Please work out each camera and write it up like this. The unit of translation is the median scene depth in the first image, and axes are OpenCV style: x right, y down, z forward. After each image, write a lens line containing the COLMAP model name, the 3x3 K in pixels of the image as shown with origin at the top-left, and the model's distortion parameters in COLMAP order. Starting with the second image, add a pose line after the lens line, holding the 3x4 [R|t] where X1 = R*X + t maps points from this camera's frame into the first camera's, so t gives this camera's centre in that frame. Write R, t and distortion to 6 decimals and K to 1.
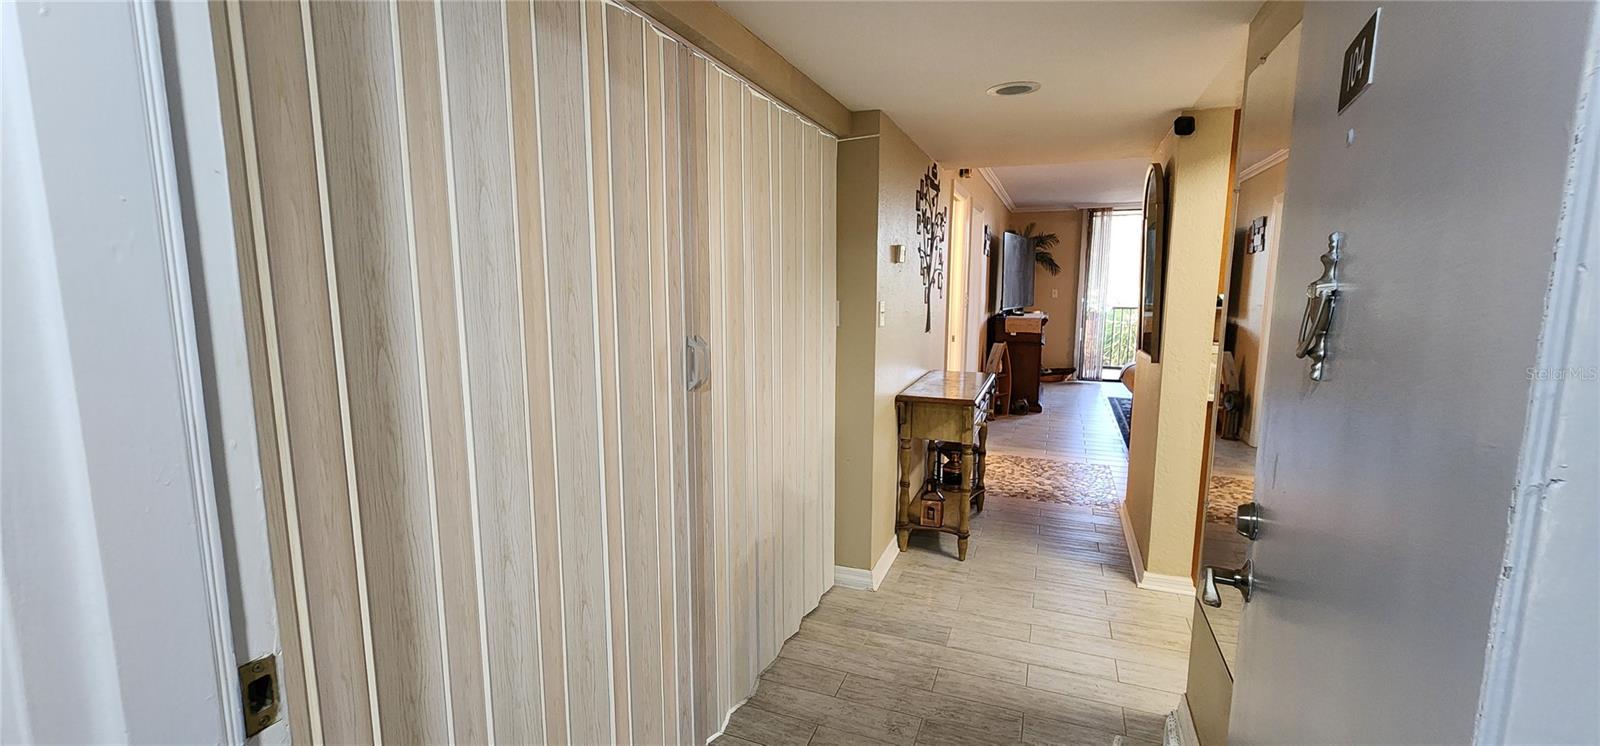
lens RADIAL K [[650.2, 0, 797.8], [0, 650.2, 379.1], [0, 0, 1]] dist [0.000586, 0.000022]
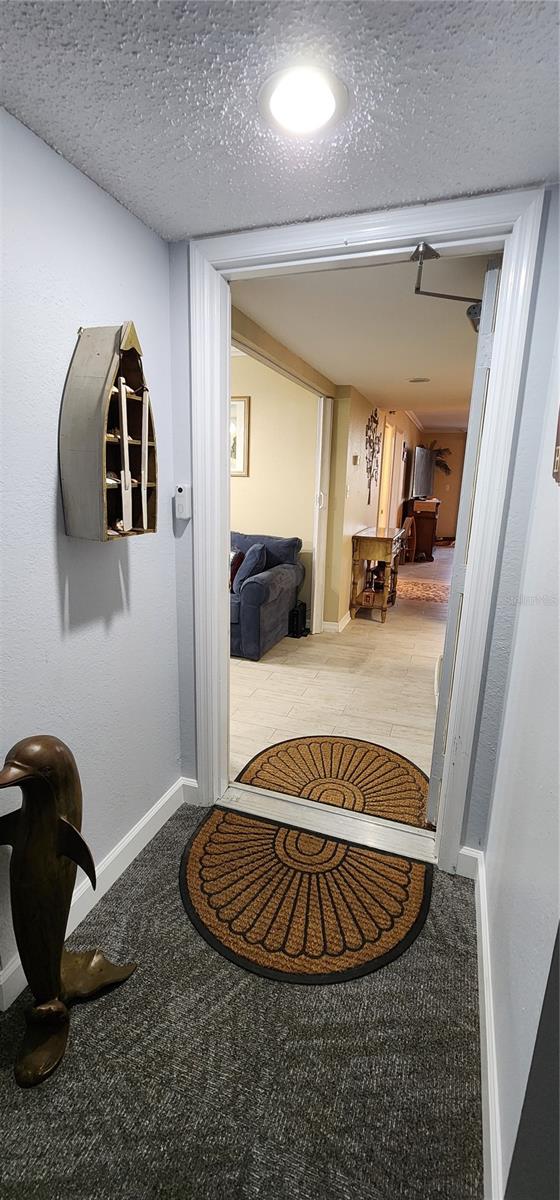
lens RADIAL K [[489.8, 0, 280.0], [0, 489.8, 600.0], [0, 0, 1]] dist [0.000114, 0.000031]
pose [[0.999068, 0.015296, 0.040353, -0.095631], [-0.019118, 0.995188, 0.096098, 0.064162], [-0.038689, -0.096780, 0.994554, -0.361980]]
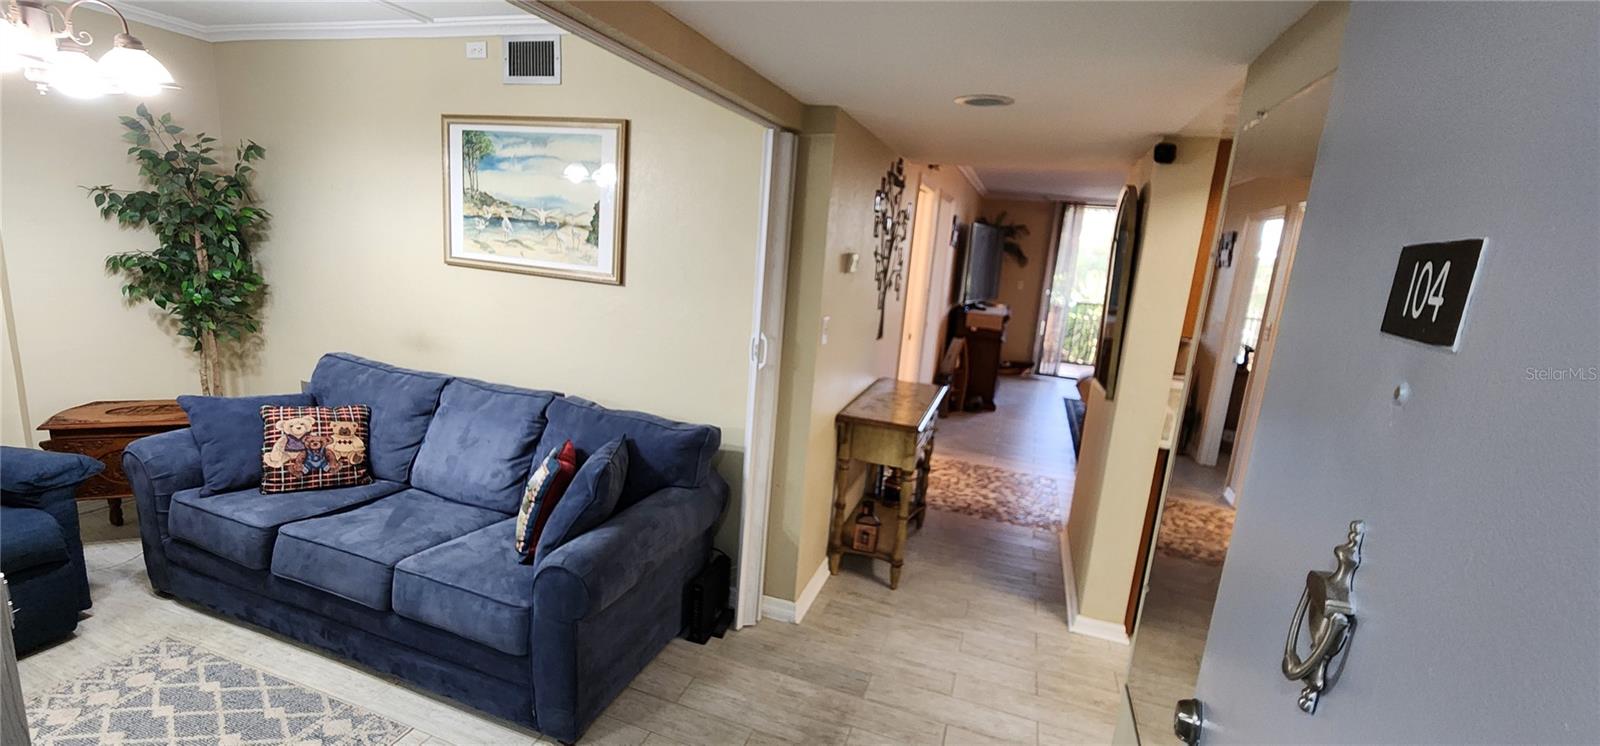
lens RADIAL K [[653.1, 0, 797.6], [0, 653.1, 376.0], [0, 0, 1]] dist [0.000114, 0.000031]
pose [[0.996223, 0.066296, 0.056081, 0.031975], [-0.069505, 0.995932, 0.057338, -0.064483], [-0.052052, -0.061019, 0.996778, 0.060577]]
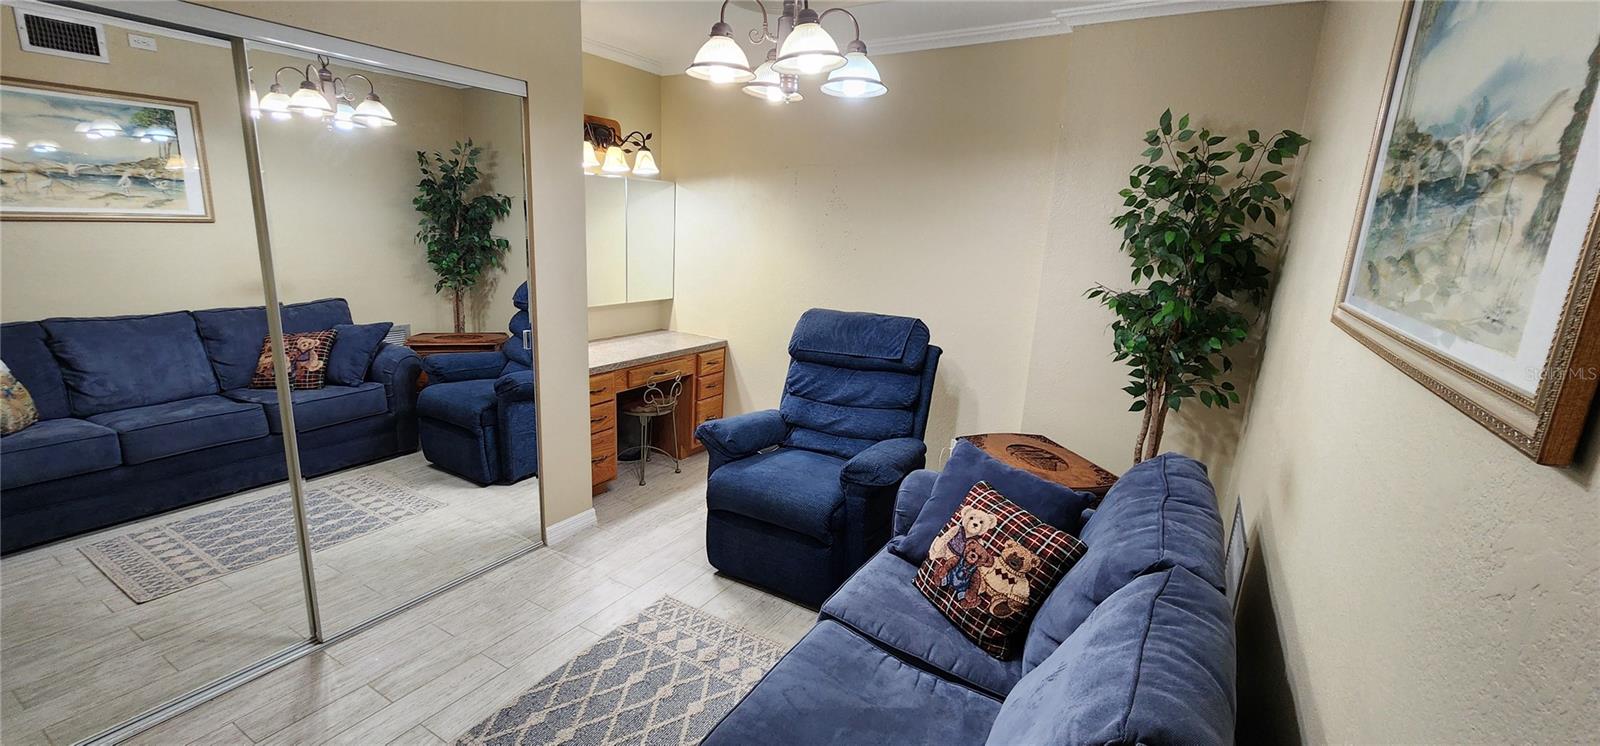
lens RADIAL K [[653.1, 0, 797.6], [0, 653.1, 376.0], [0, 0, 1]] dist [0.000114, 0.000031]
pose [[-0.169959, 0.213898, -0.961957, 0.007812], [-0.188712, 0.951029, 0.244810, -0.127906], [0.967213, 0.223141, -0.121271, 0.666999]]
